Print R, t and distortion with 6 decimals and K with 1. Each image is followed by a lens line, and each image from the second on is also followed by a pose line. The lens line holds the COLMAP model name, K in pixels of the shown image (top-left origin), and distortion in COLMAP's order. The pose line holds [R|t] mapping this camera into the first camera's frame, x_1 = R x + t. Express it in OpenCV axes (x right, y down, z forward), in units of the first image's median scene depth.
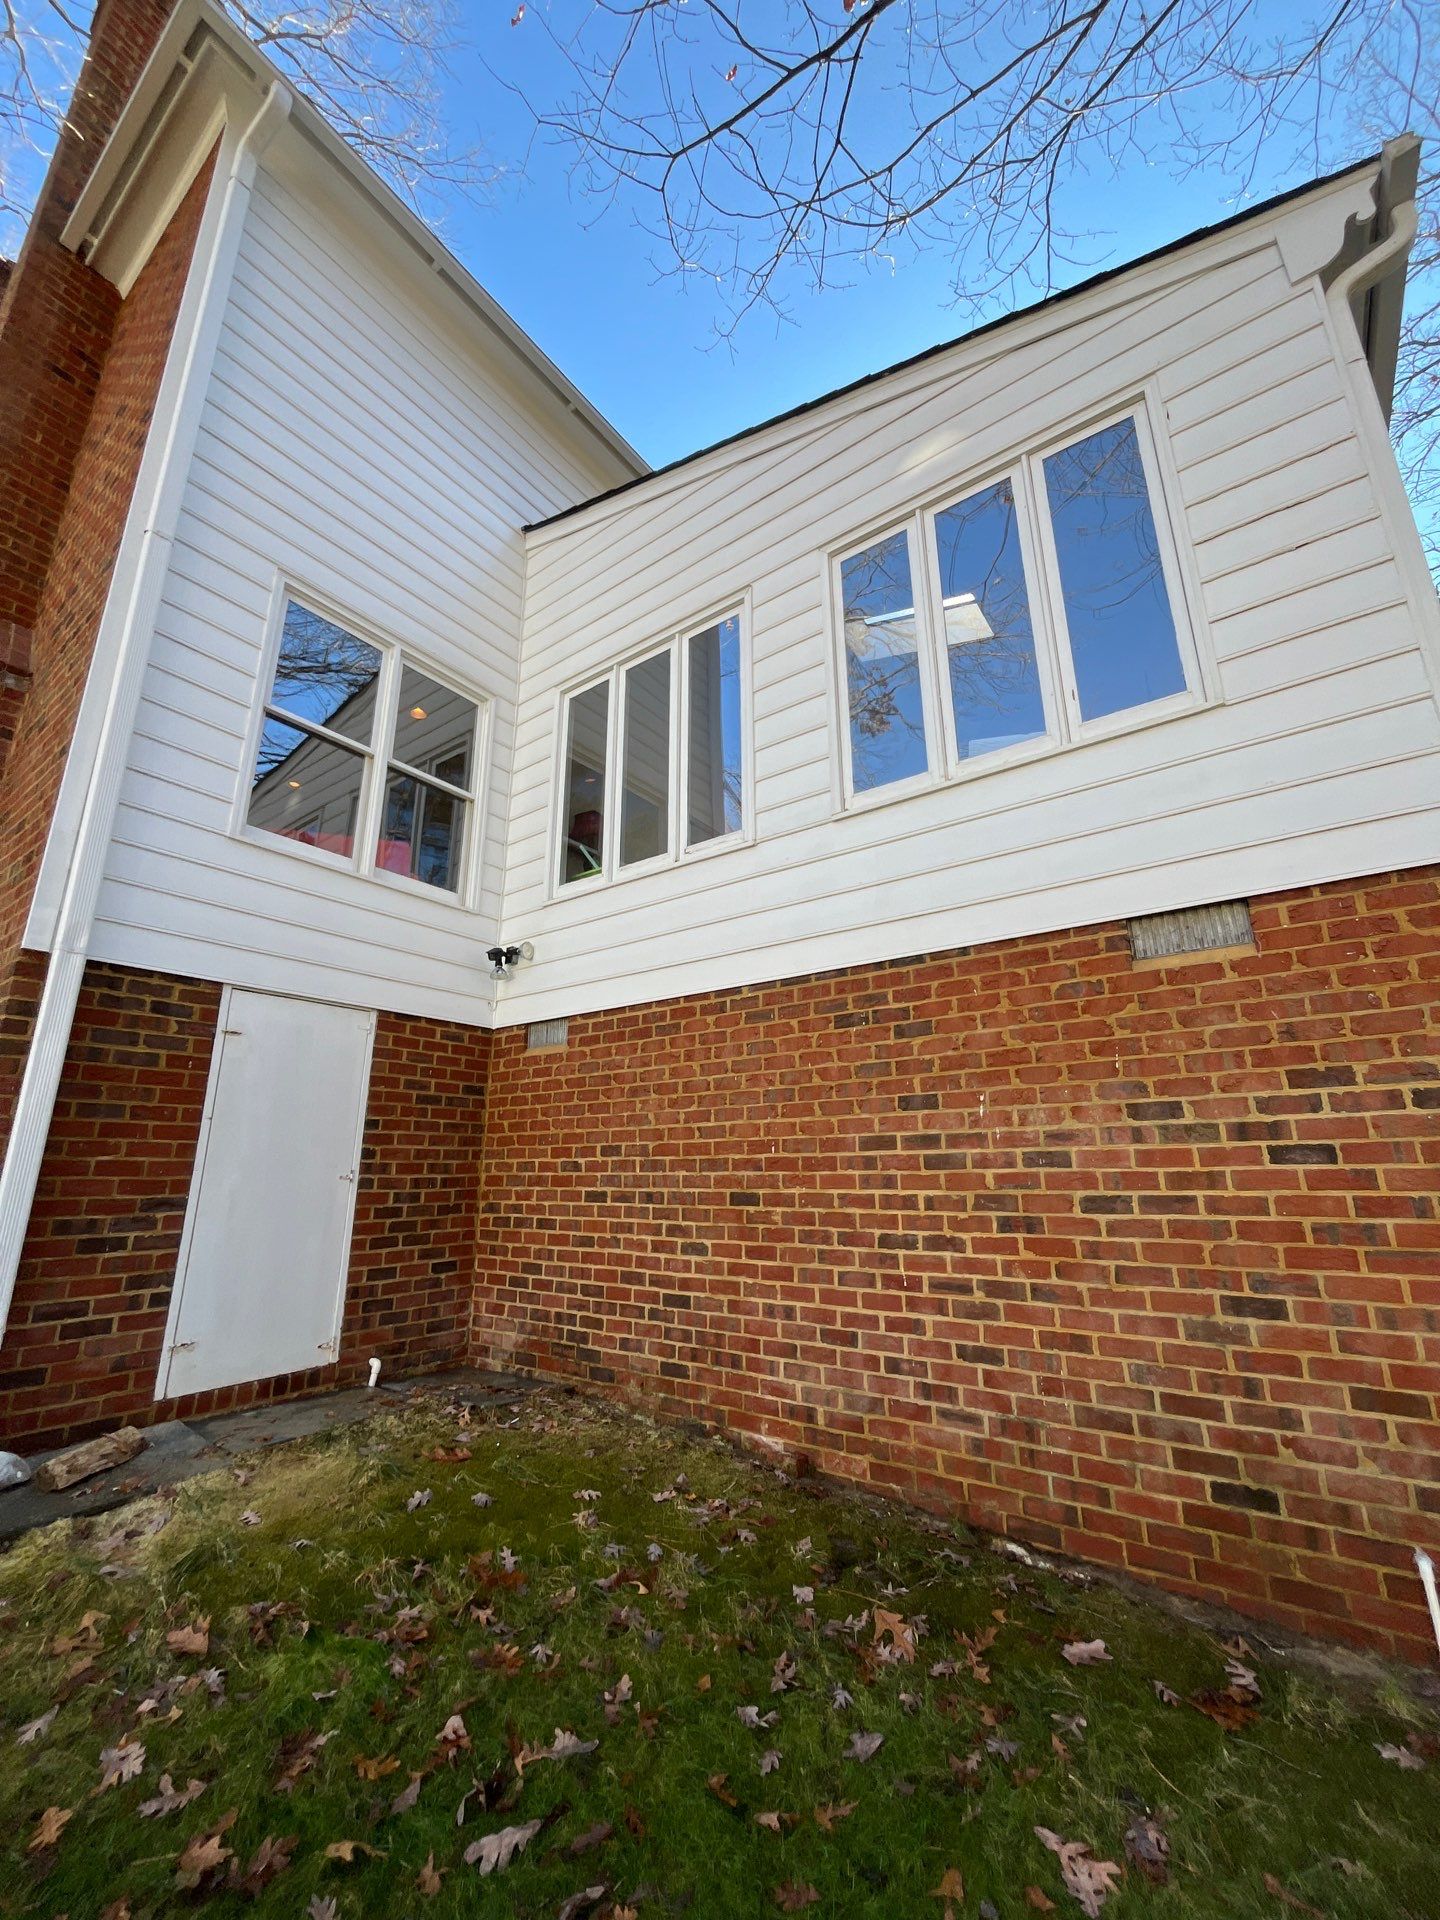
lens RADIAL K [[774.9, 0, 716.8], [0, 774.9, 962.2], [0, 0, 1]] dist [-0.006640, 0.000044]
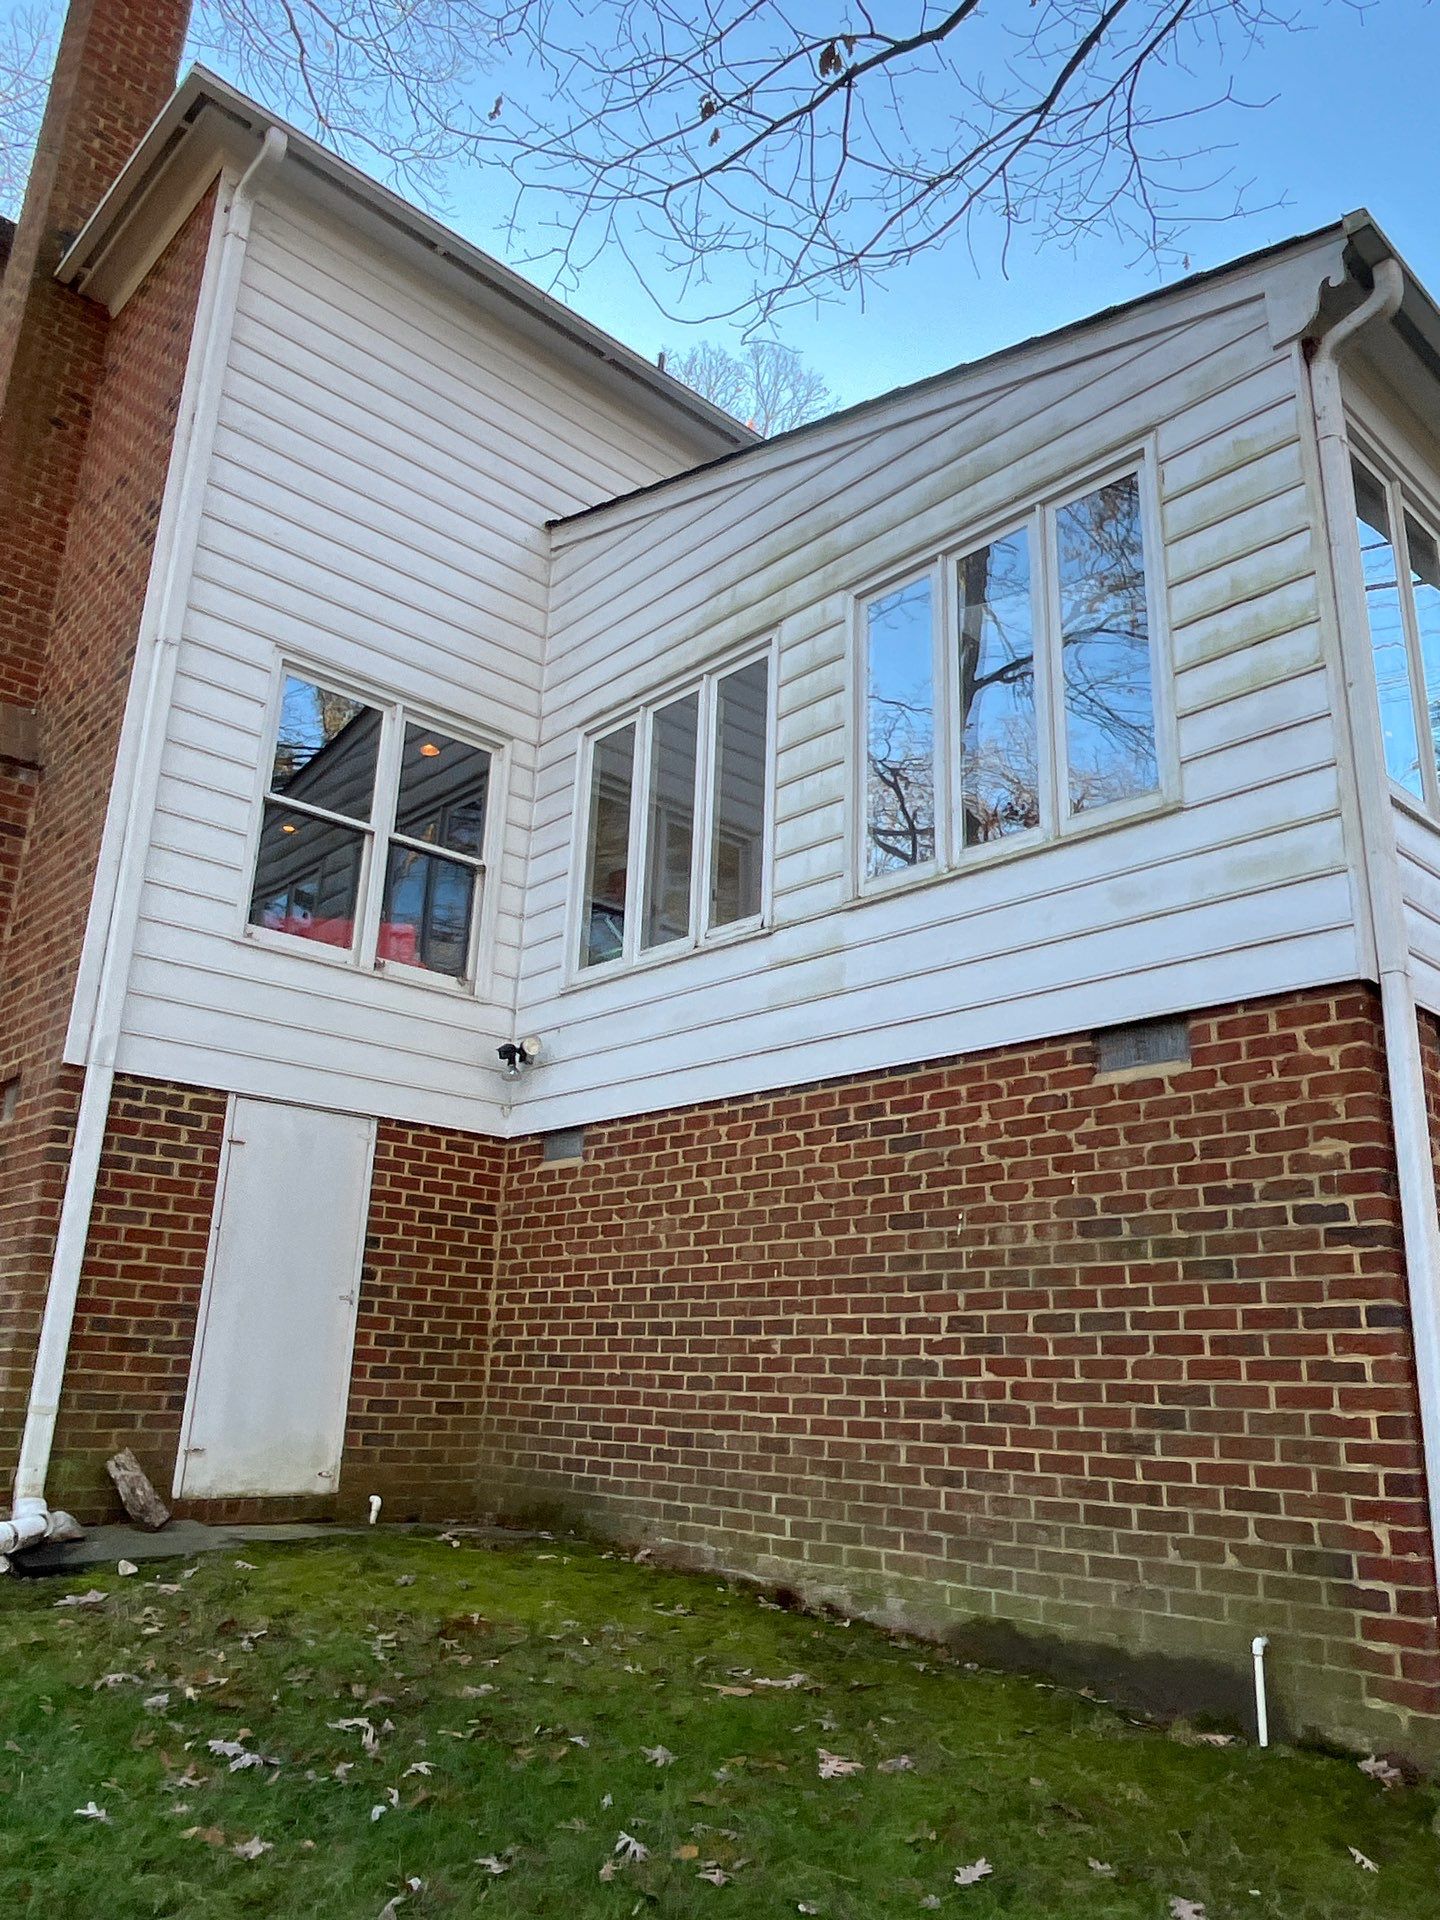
lens RADIAL K [[1448.2, 0, 716.7], [0, 1448.2, 956.1], [0, 0, 1]] dist [-0.005931, -0.017198]
pose [[0.978840, -0.020274, -0.203620, 0.349155], [0.013123, 0.999251, -0.036409, -0.069920], [0.204205, 0.032967, 0.978373, -0.682339]]
